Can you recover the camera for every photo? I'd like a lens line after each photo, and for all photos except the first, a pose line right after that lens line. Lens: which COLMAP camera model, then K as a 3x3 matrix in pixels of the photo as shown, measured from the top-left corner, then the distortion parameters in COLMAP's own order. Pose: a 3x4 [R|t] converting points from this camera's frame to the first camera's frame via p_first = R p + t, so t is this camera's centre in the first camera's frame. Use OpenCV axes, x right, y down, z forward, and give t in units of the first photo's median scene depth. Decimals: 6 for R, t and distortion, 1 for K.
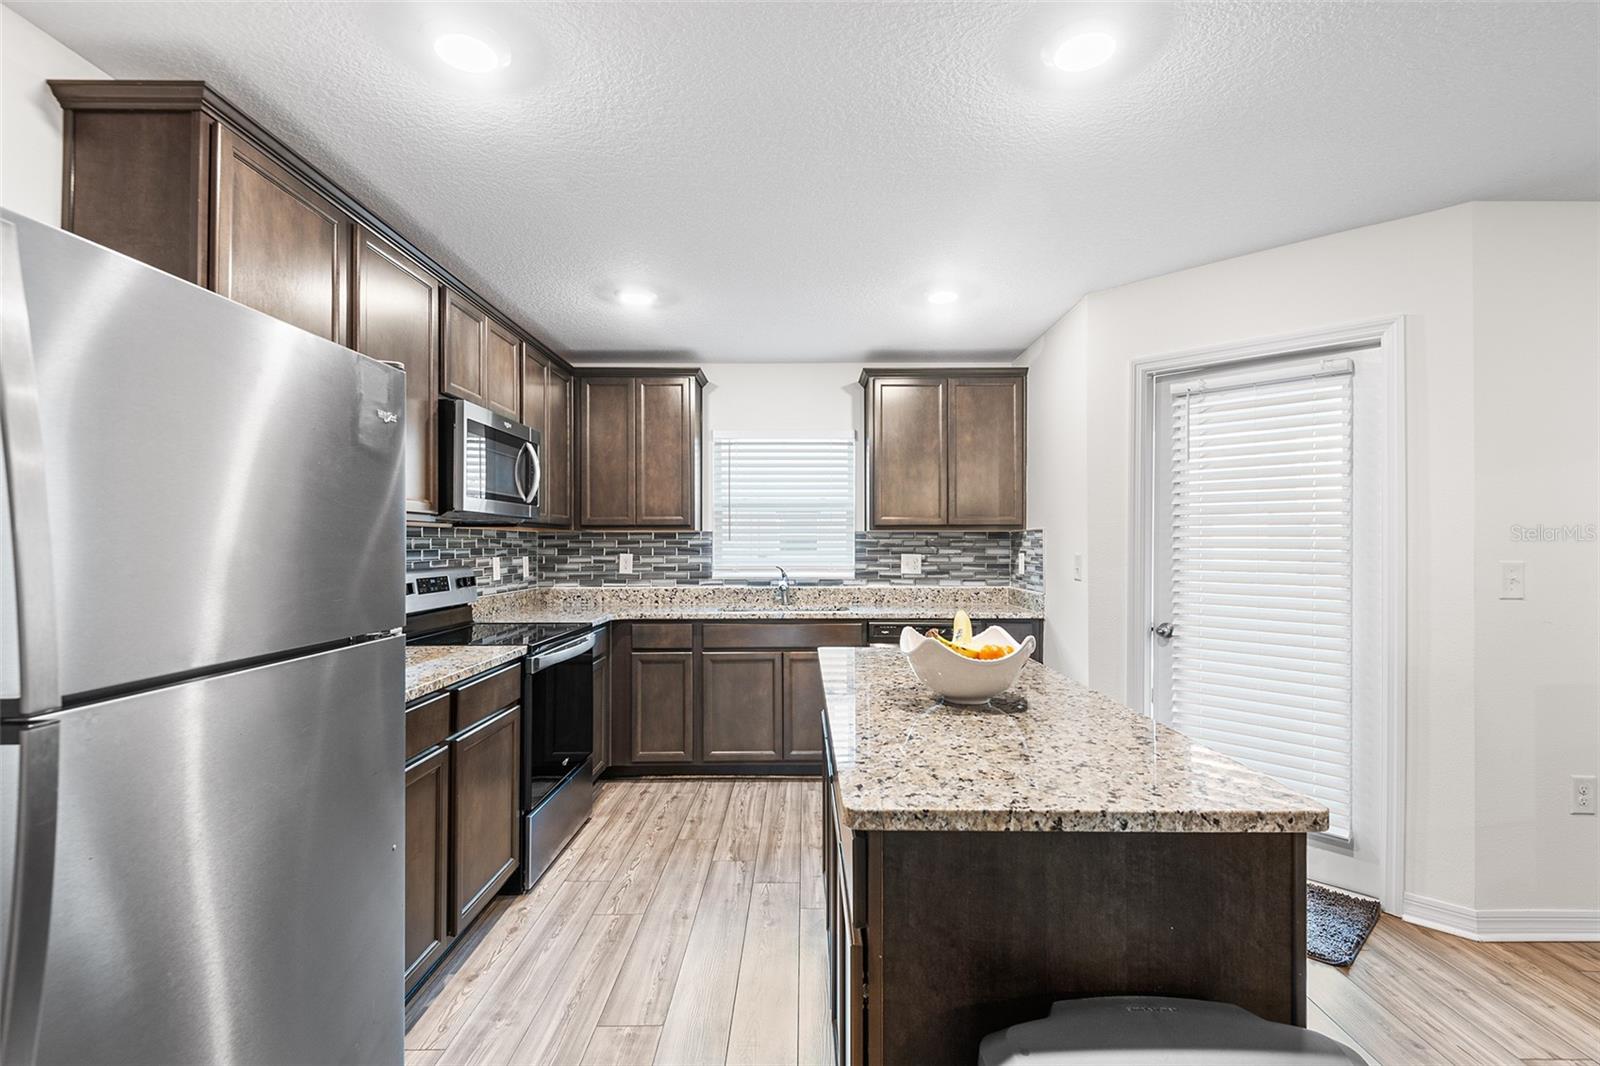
lens RADIAL K [[733.5, 0, 800.0], [0, 733.5, 533.0], [0, 0, 1]] dist [0.034158, -0.016911]
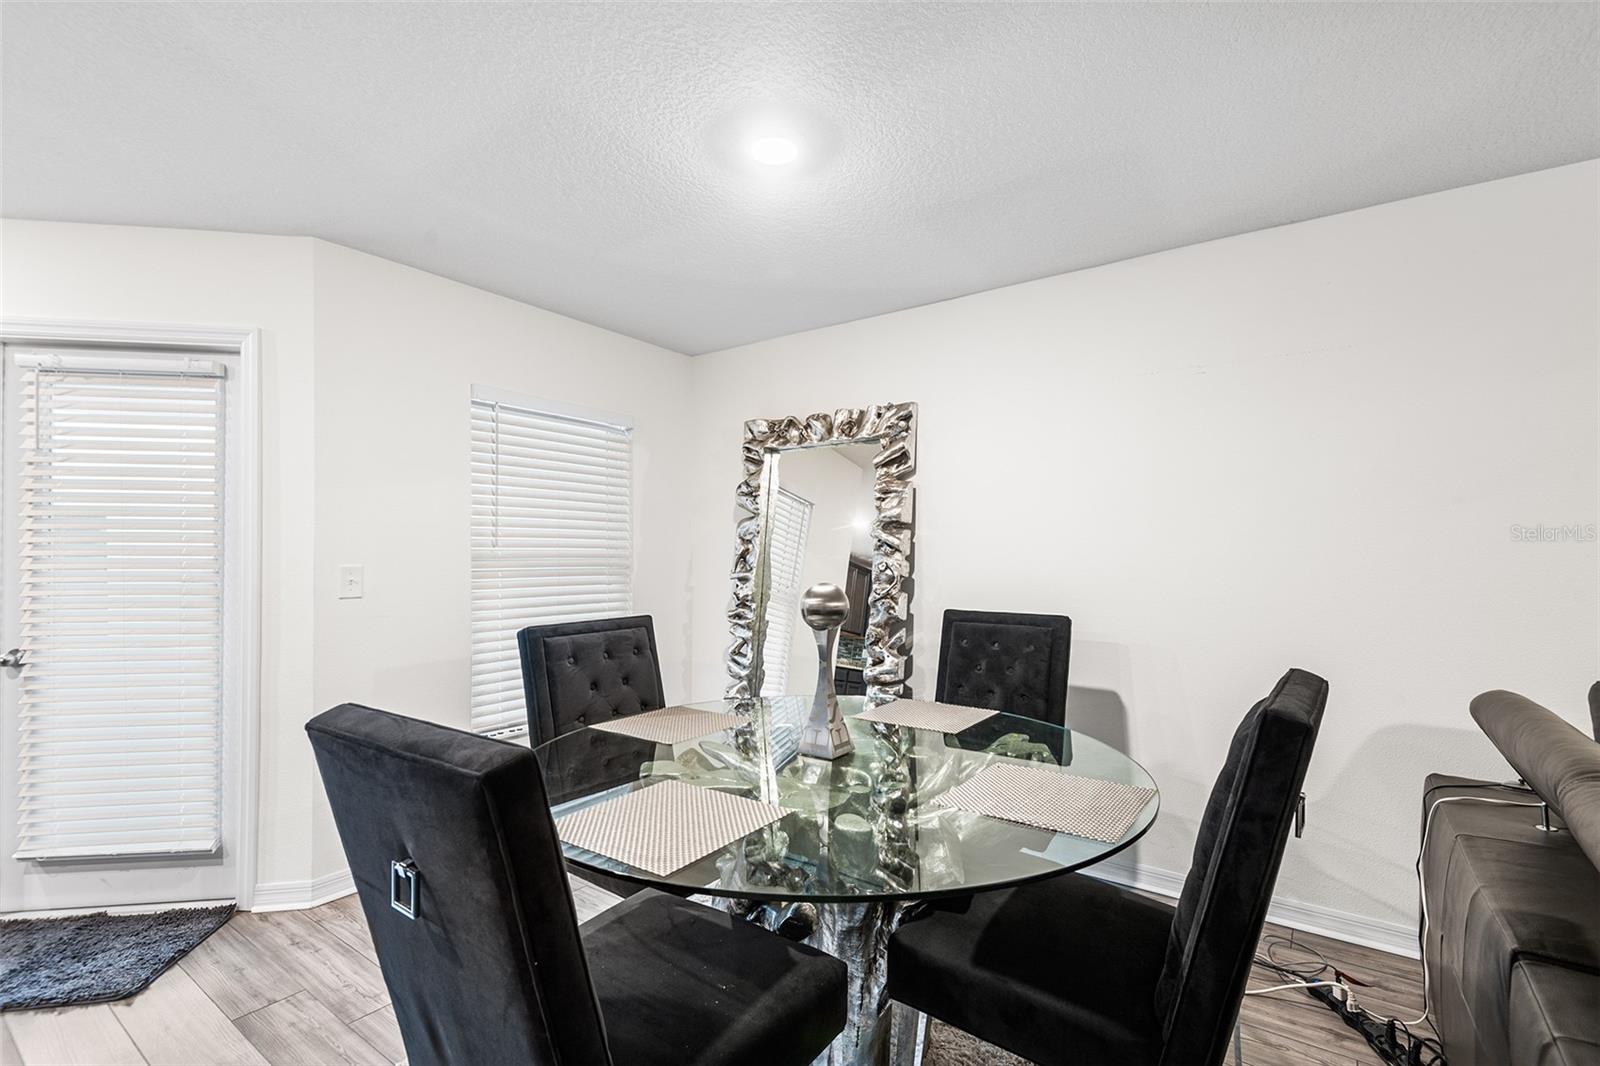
lens RADIAL K [[729.6, 0, 801.5], [0, 729.6, 548.0], [0, 0, 1]] dist [0.043772, -0.026070]
pose [[0.583405, 0.003711, 0.812173, 0.244260], [-0.010354, 0.999942, 0.002868, 0.000807], [-0.812116, -0.010082, 0.583409, -0.128832]]
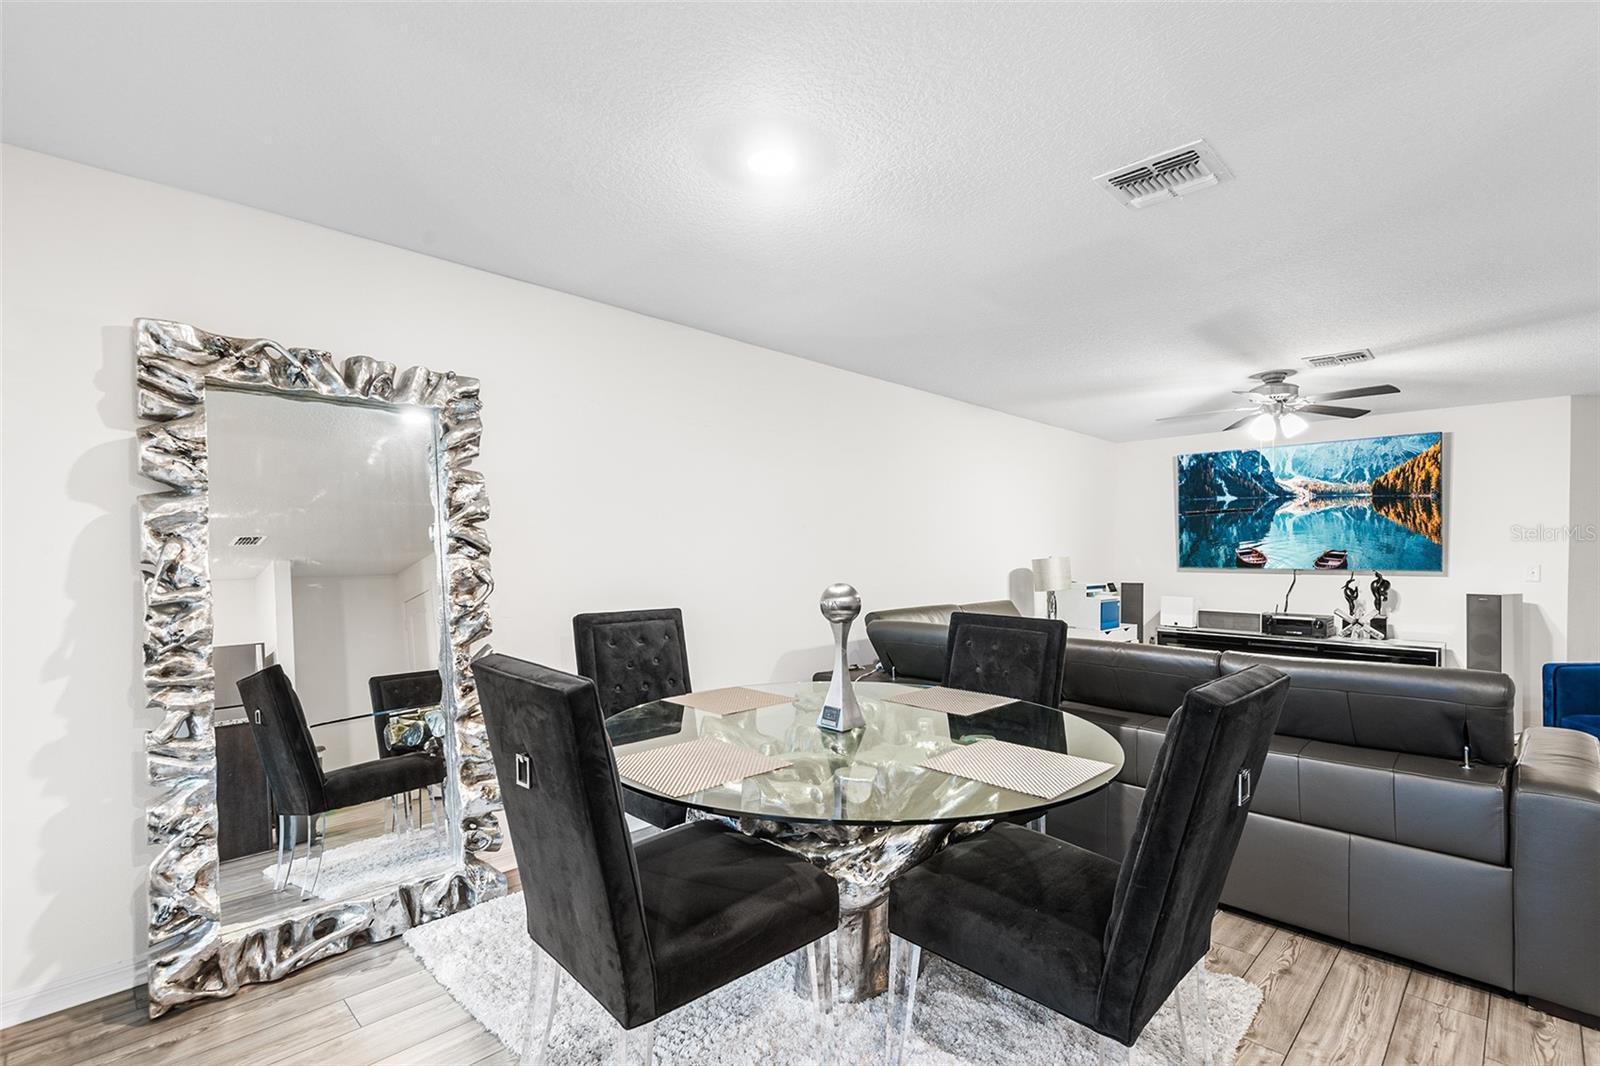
lens RADIAL K [[734.9, 0, 804.7], [0, 734.9, 554.6], [0, 0, 1]] dist [0.044694, -0.030419]
pose [[-0.716130, -0.002650, 0.697962, 0.262569], [-0.011702, 0.999898, -0.008210, 0.007639], [-0.697869, -0.014047, -0.716088, 0.498256]]
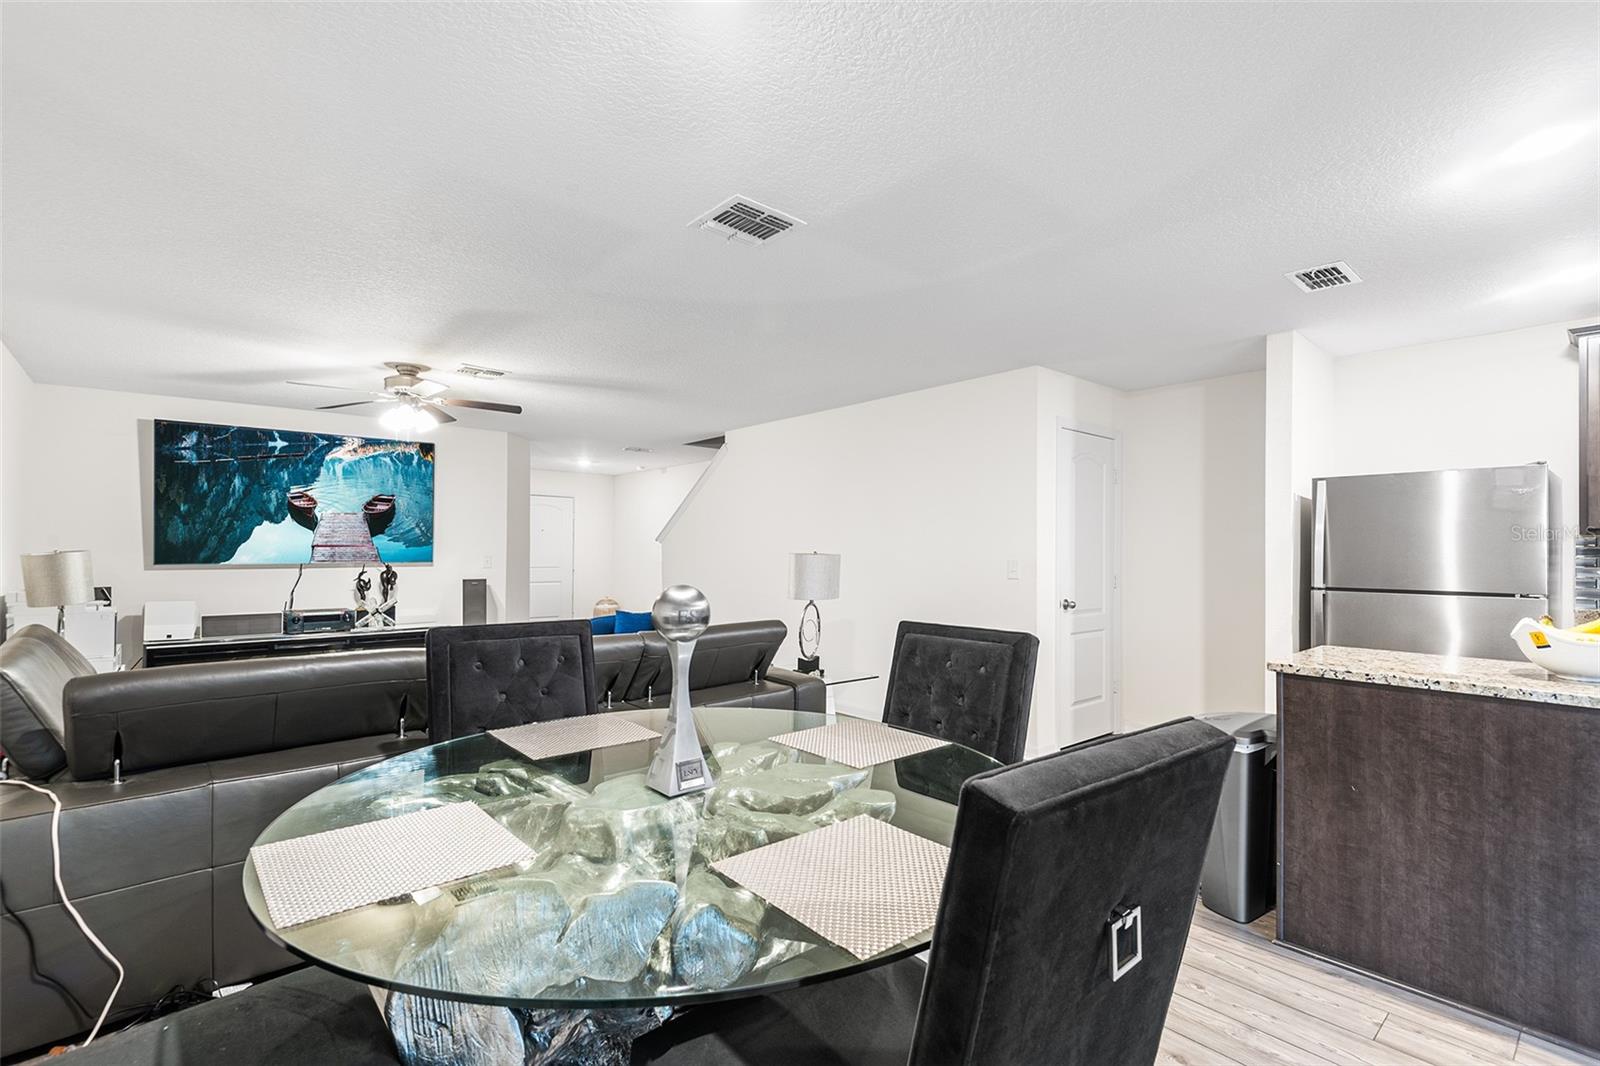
lens RADIAL K [[729.6, 0, 801.5], [0, 729.6, 548.0], [0, 0, 1]] dist [0.043772, -0.026070]
pose [[-0.749650, -0.003321, -0.661826, 0.810993], [0.005315, 0.999925, -0.011038, 0.005292], [0.661813, -0.011793, -0.749576, 0.427448]]
